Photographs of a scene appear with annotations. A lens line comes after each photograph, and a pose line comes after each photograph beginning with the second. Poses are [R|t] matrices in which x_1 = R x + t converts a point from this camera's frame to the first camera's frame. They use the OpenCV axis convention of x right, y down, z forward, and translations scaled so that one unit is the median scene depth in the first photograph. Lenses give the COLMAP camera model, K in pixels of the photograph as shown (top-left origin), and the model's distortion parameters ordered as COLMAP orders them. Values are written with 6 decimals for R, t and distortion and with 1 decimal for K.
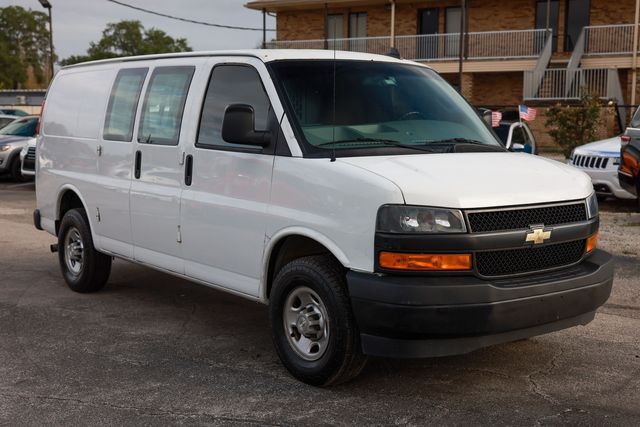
lens RADIAL K [[854.8, 0, 320.0], [0, 854.8, 213.5], [0, 0, 1]] dist [0.013132, 0.074238]
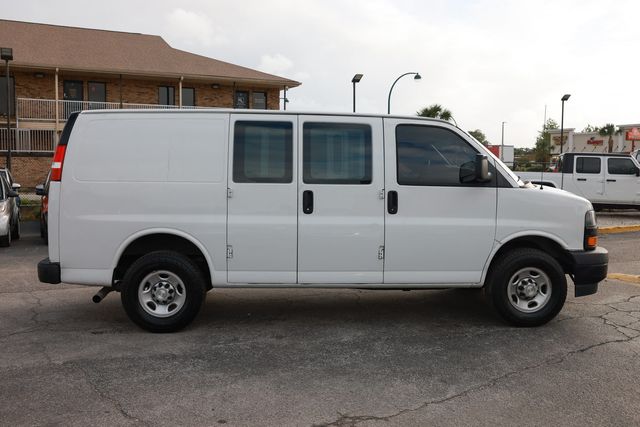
lens RADIAL K [[587.3, 0, 320.0], [0, 587.3, 213.5], [0, 0, 1]] dist [-0.013617, -0.004285]
pose [[0.569118, -0.064676, 0.819708, -0.963905], [0.090628, 0.995762, 0.015645, -0.058406], [-0.817246, 0.065385, 0.572567, 0.570969]]
